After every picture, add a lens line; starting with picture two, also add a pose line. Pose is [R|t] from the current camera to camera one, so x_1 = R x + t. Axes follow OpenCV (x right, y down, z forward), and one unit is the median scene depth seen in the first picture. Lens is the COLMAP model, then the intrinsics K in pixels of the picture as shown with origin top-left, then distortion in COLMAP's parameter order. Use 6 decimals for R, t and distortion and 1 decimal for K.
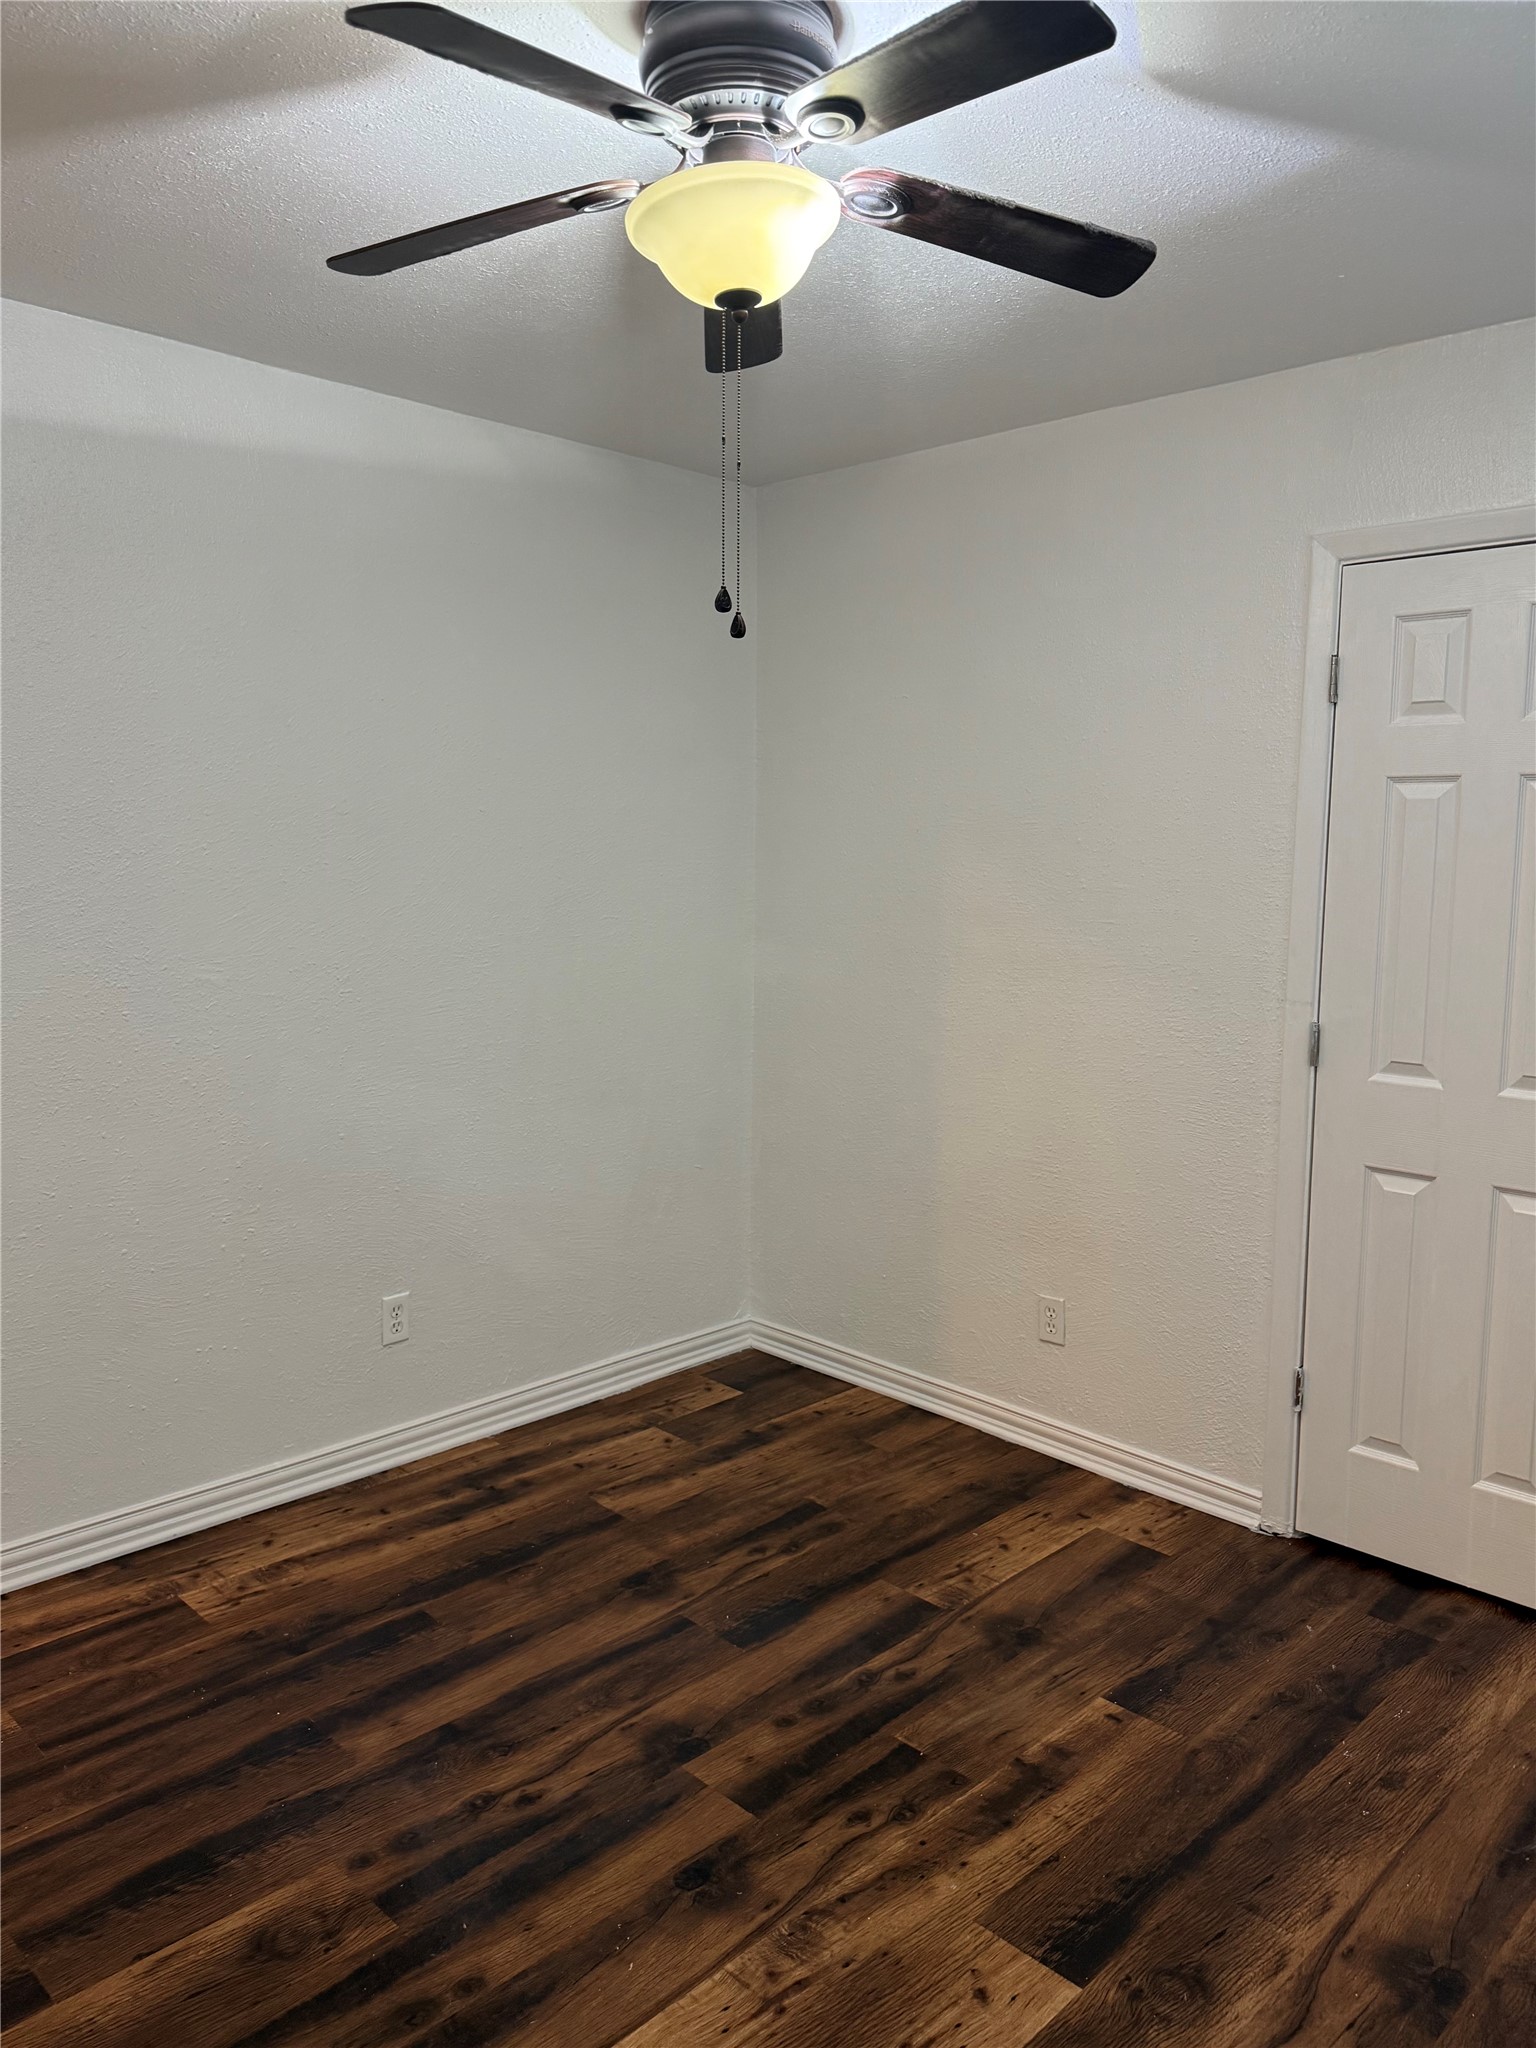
lens RADIAL K [[1469.0, 0, 774.5], [0, 1469.0, 1032.0], [0, 0, 1]] dist [0.078704, -0.093190]
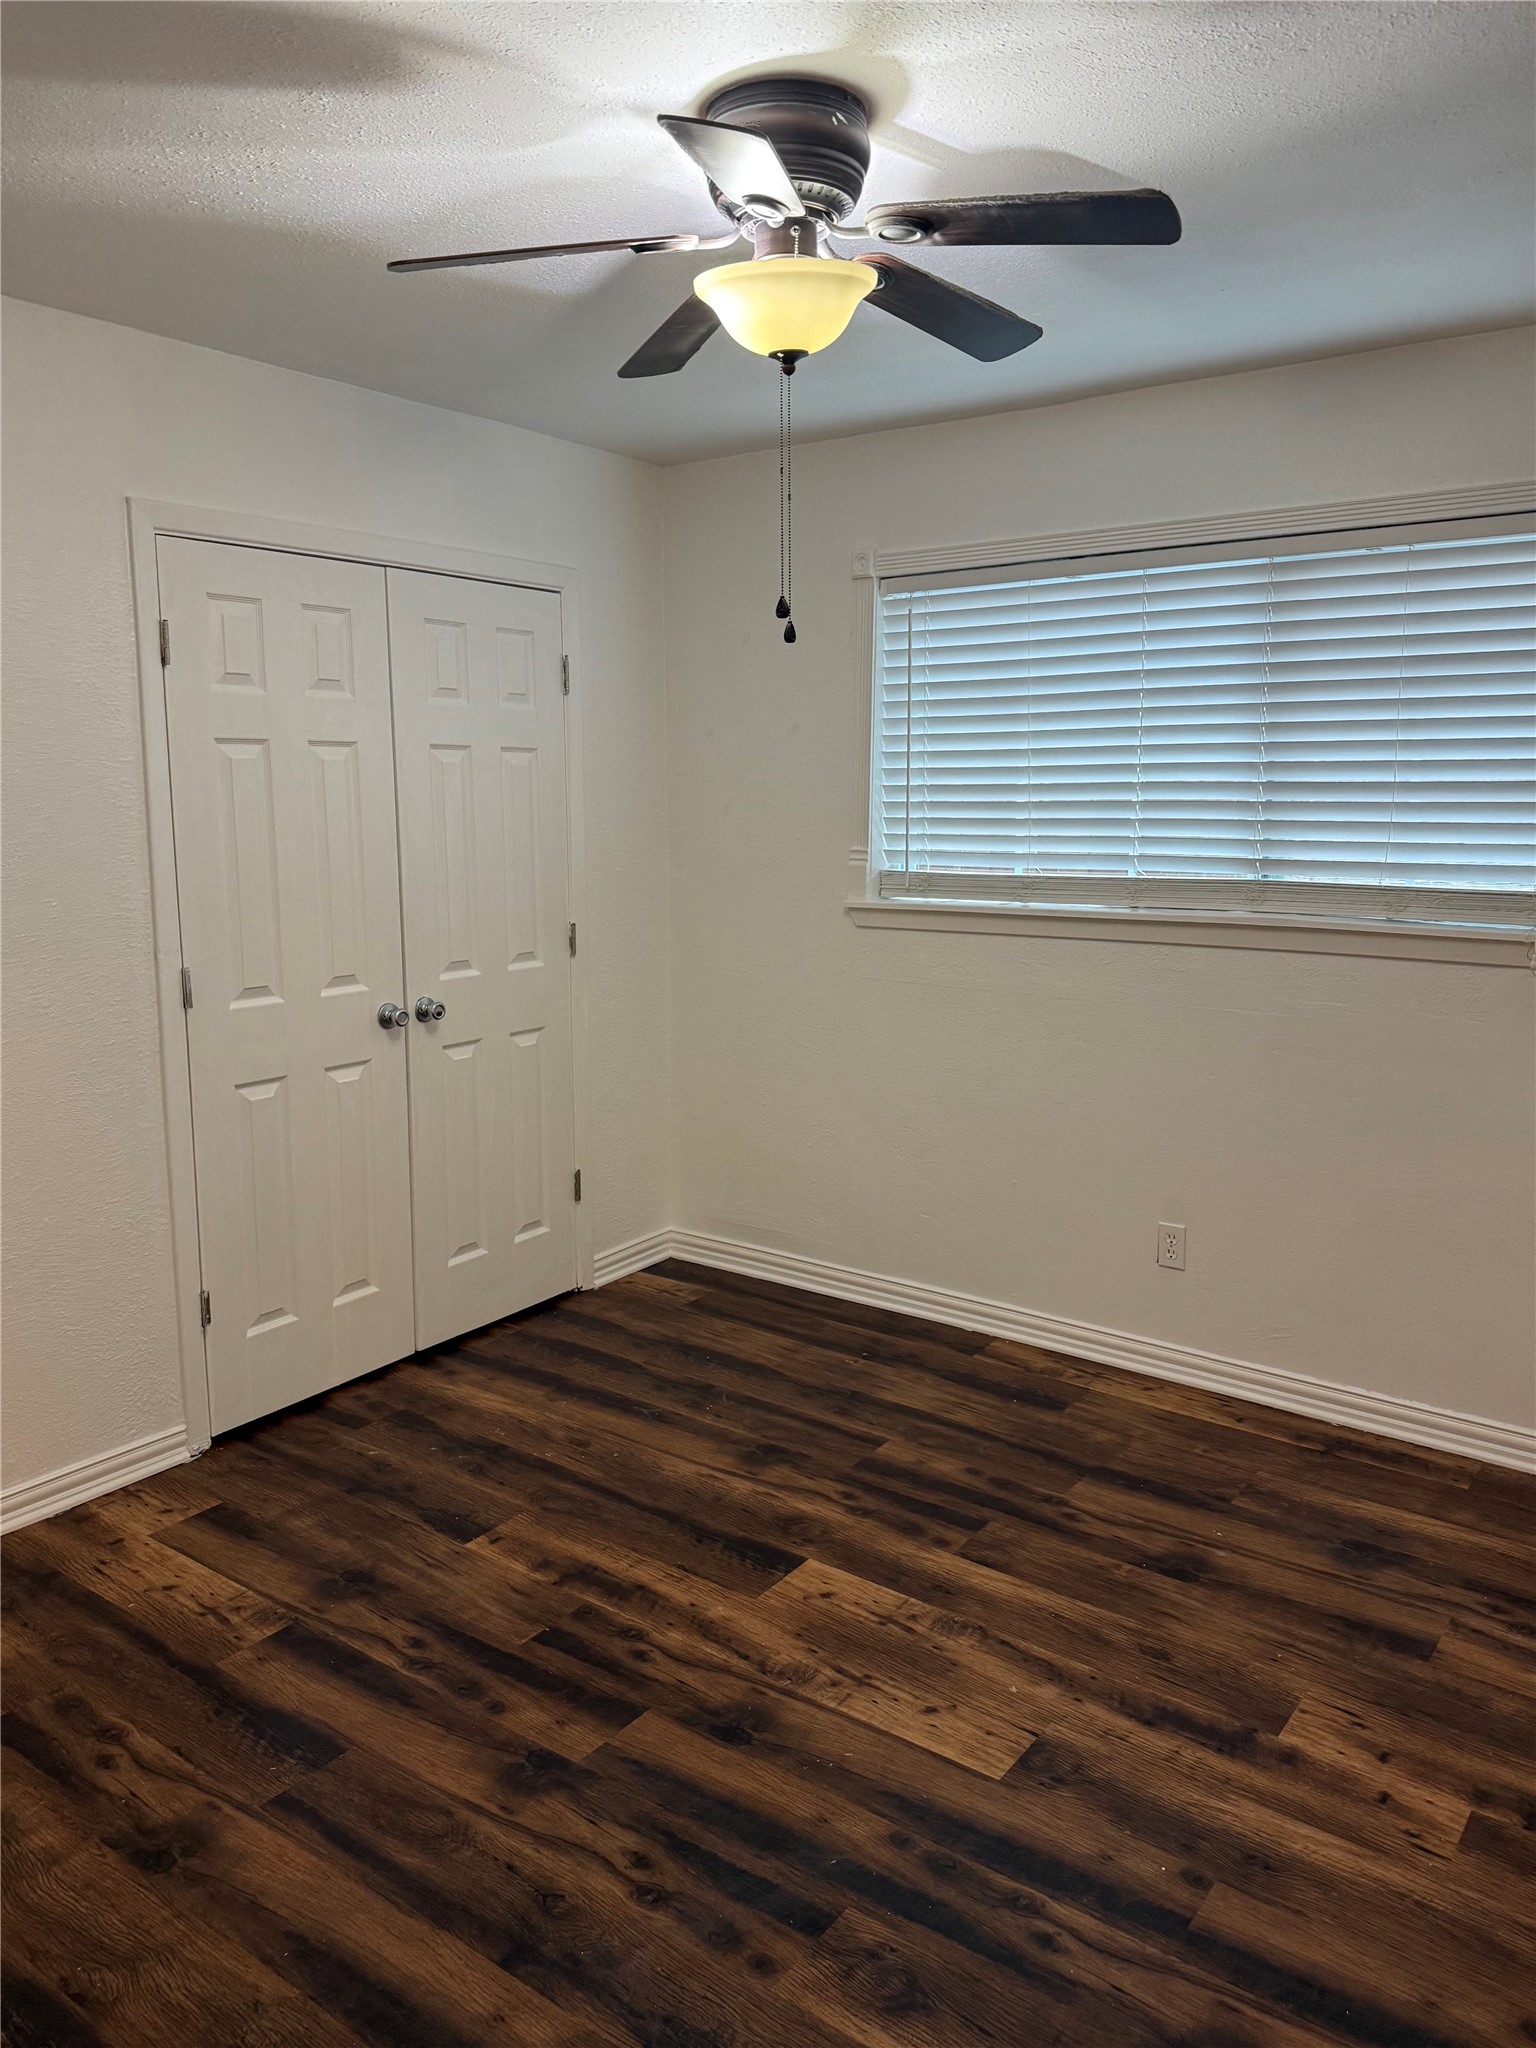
lens RADIAL K [[1469.0, 0, 770.9], [0, 1469.0, 1031.7], [0, 0, 1]] dist [0.078704, -0.093190]
pose [[-0.132899, -0.176004, 0.975377, -0.885708], [0.124107, 0.973406, 0.192559, -0.136961], [-0.983329, 0.146642, -0.107521, 0.847682]]
